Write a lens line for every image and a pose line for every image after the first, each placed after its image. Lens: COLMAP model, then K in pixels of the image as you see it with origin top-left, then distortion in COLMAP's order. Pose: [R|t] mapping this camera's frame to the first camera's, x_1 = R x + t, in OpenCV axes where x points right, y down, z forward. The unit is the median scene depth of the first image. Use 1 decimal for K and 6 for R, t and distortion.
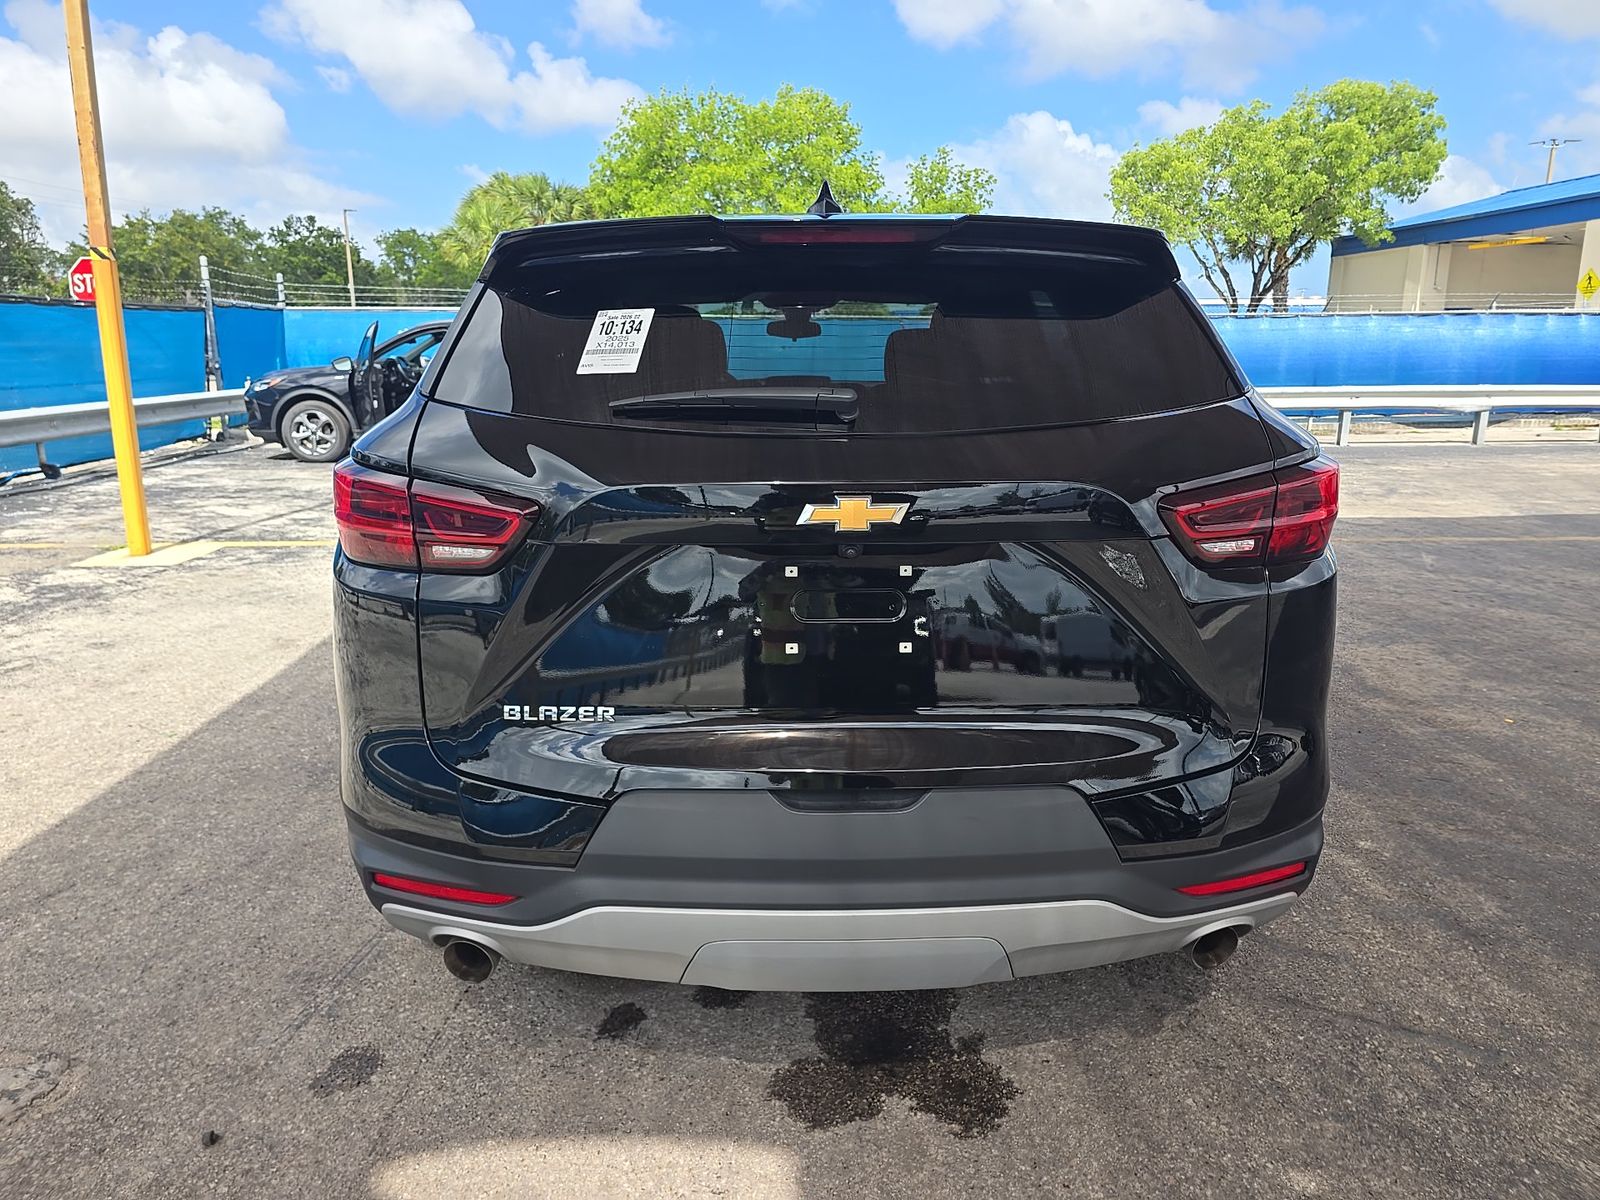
lens RADIAL K [[1085.8, 0, 779.6], [0, 1085.8, 582.4], [0, 0, 1]] dist [0.034869, -0.004667]
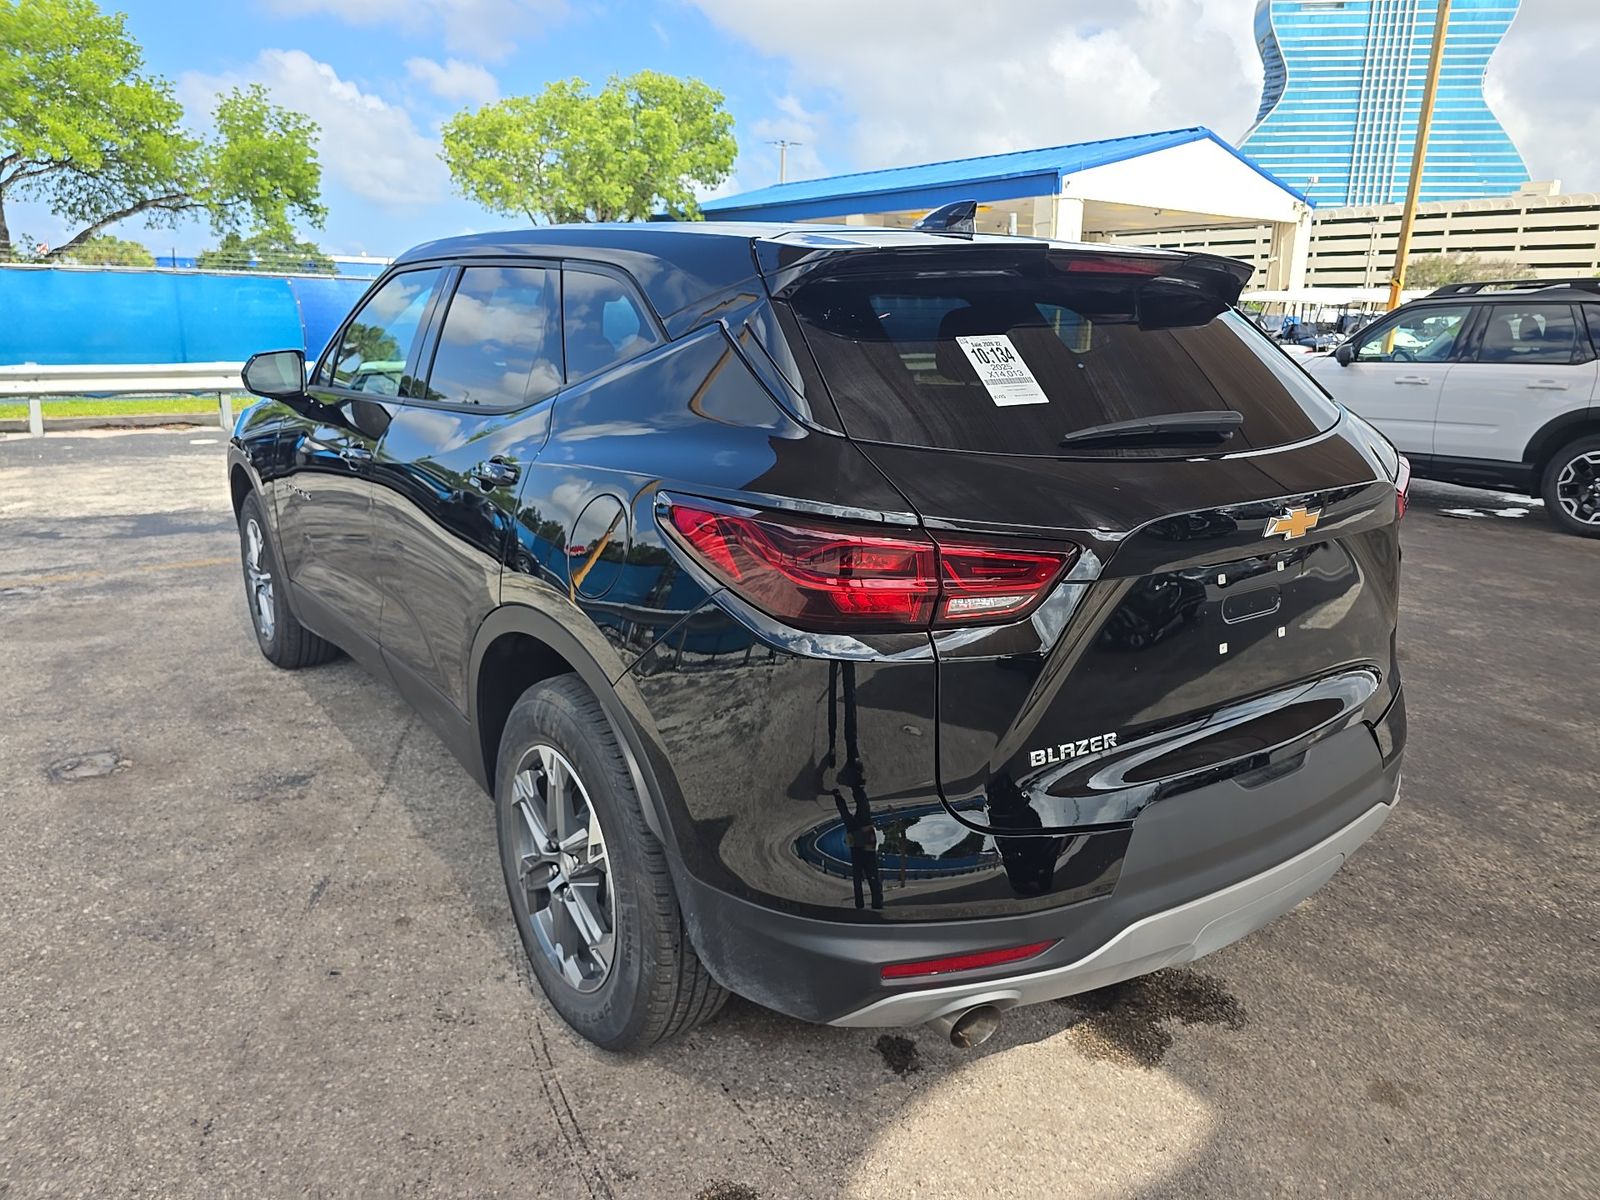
lens RADIAL K [[1084.1, 0, 791.5], [0, 1084.1, 595.7], [0, 0, 1]] dist [0.033914, -0.000726]
pose [[0.828008, -0.134162, 0.544429, -0.805010], [0.110697, 0.990956, 0.075842, -0.105946], [-0.549680, -0.002532, 0.835371, 0.260474]]
